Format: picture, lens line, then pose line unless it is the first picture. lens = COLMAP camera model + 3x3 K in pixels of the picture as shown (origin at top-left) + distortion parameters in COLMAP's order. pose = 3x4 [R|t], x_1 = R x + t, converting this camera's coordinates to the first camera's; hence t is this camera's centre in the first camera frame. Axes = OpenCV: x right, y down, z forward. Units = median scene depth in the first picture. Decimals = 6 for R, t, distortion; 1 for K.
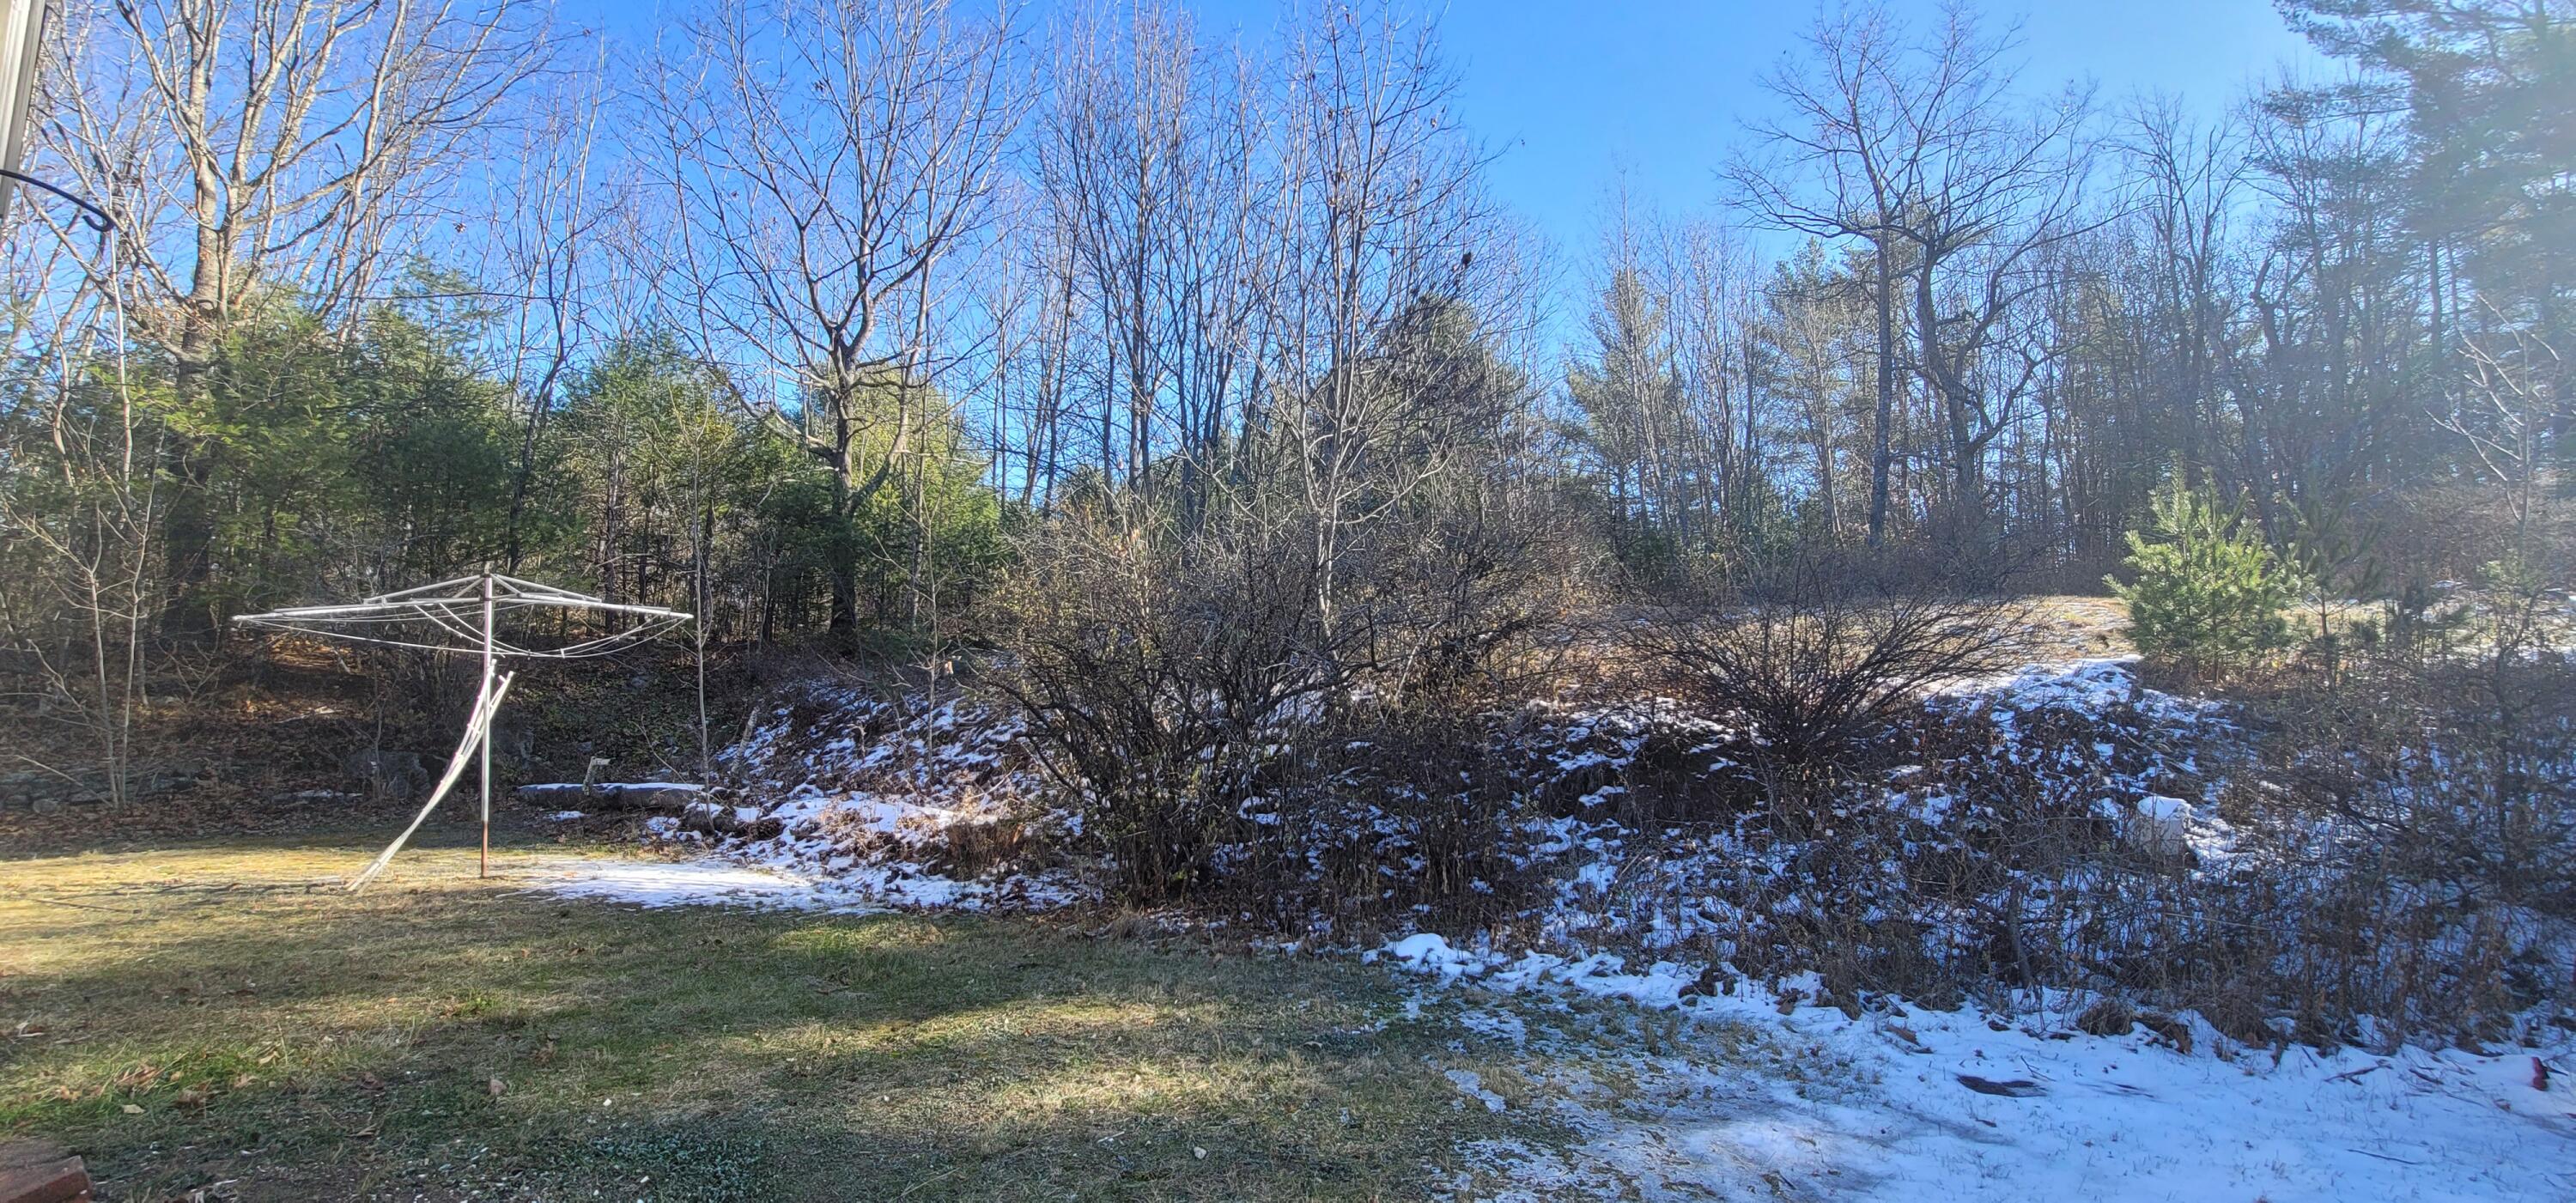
lens RADIAL K [[1047.5, 0, 1285.1], [0, 1047.5, 597.8], [0, 0, 1]] dist [-0.010038, 0.002378]
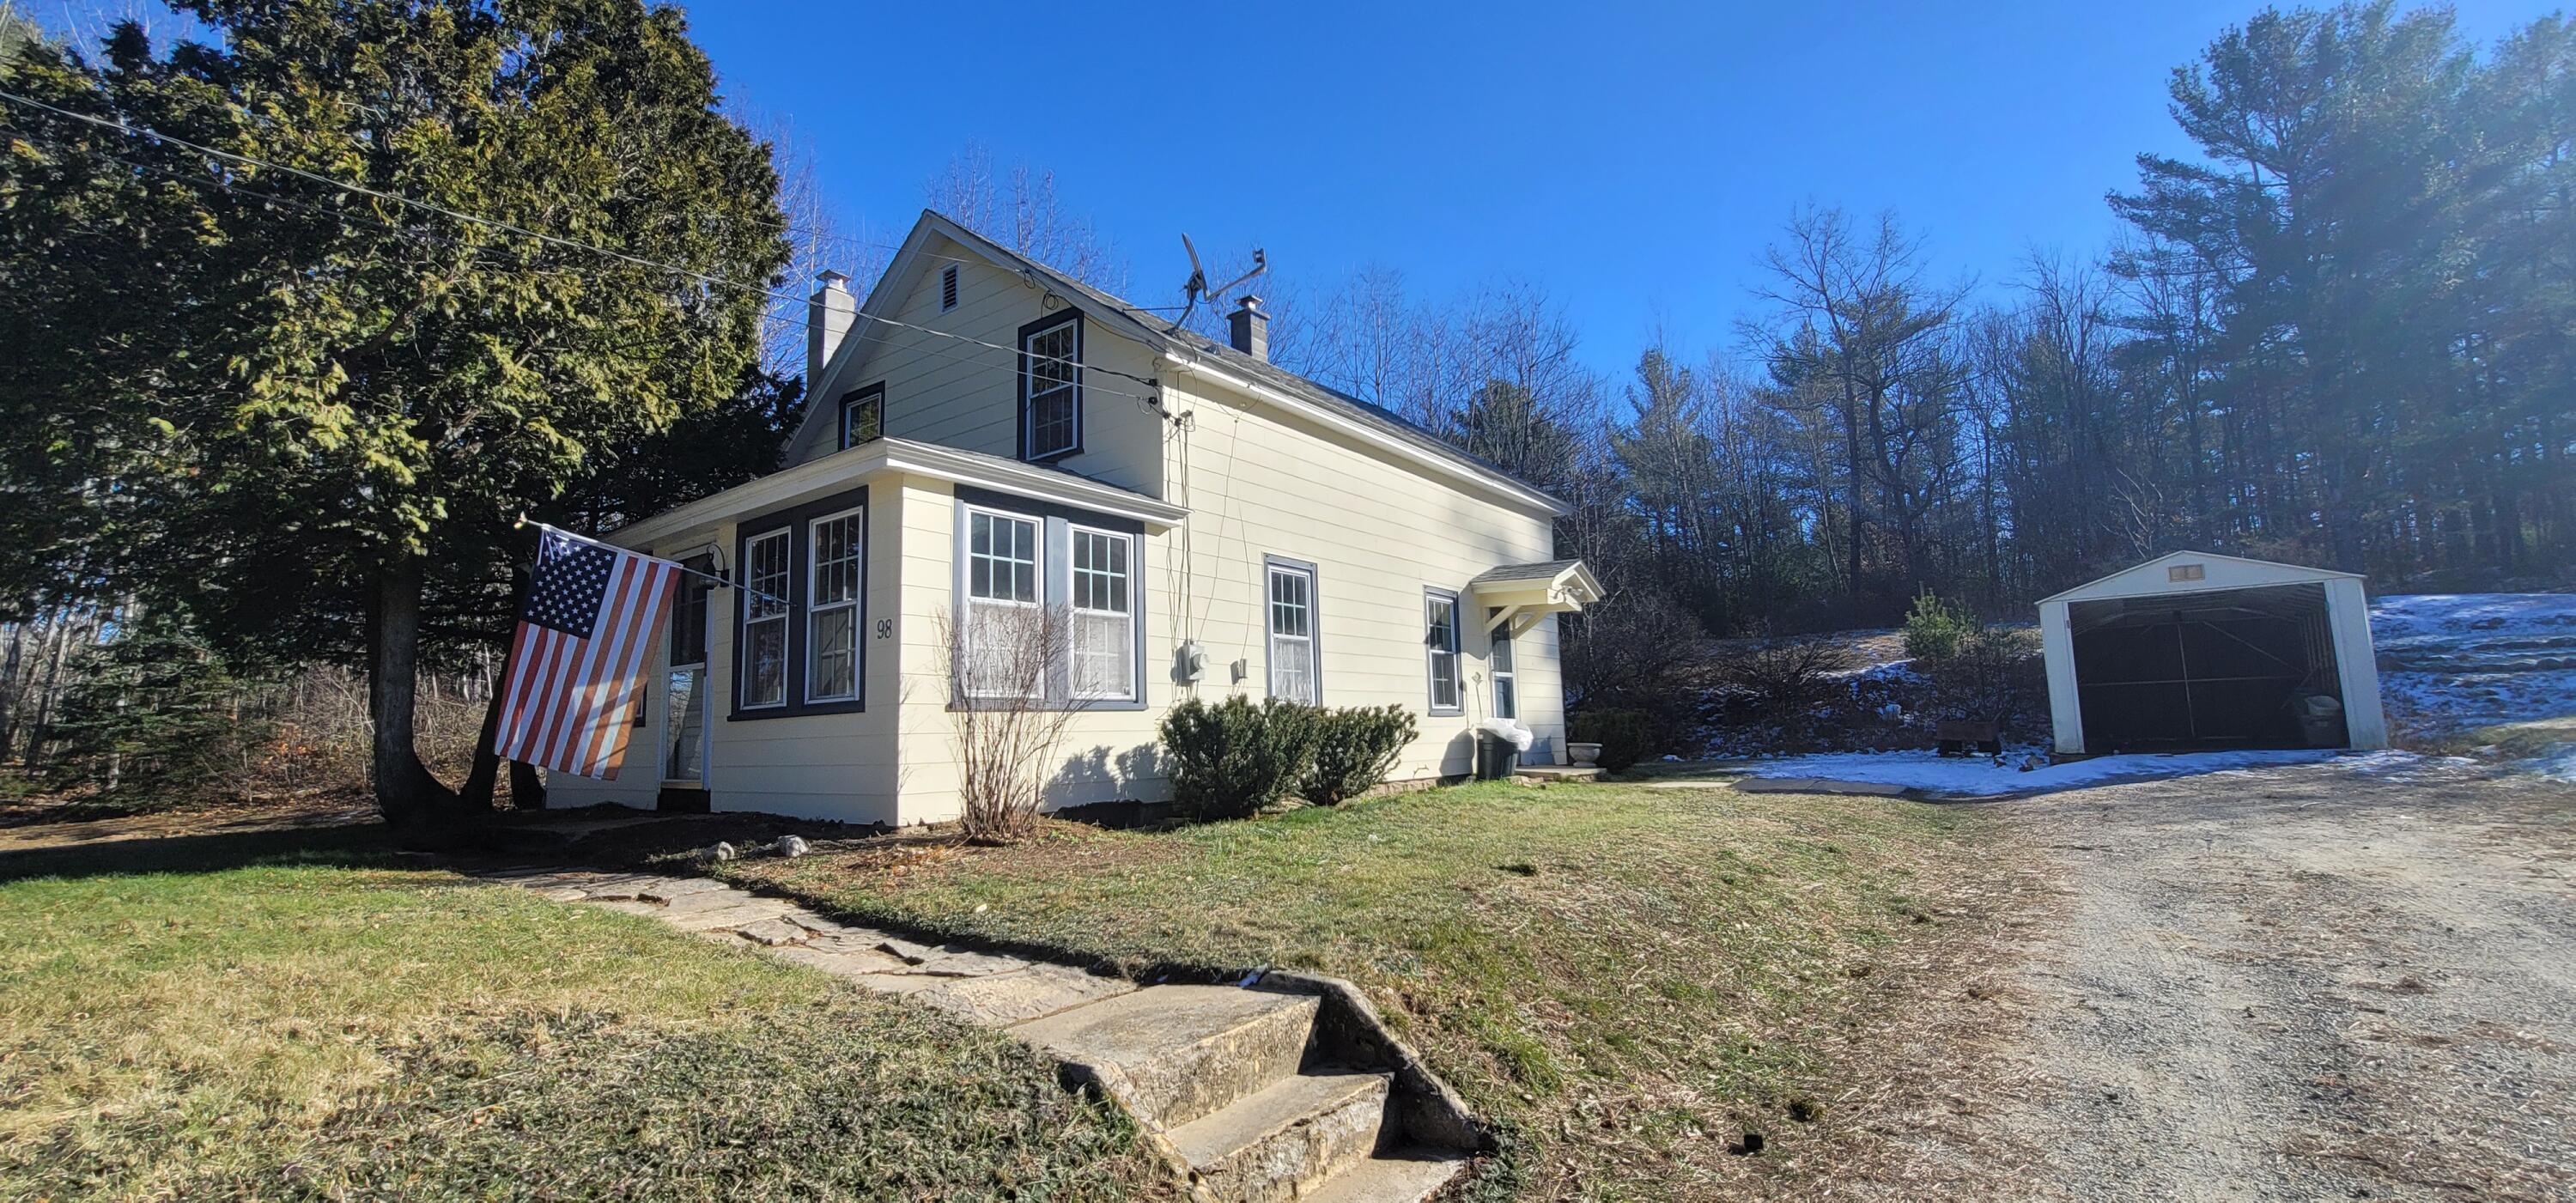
lens RADIAL K [[1047.5, 0, 1285.1], [0, 1047.5, 597.8], [0, 0, 1]] dist [-0.010038, 0.002378]
pose [[0.998494, -0.051183, -0.019773, -0.667939], [0.050630, 0.998338, -0.027510, -0.101435], [0.021149, 0.026468, 0.999426, -1.587940]]
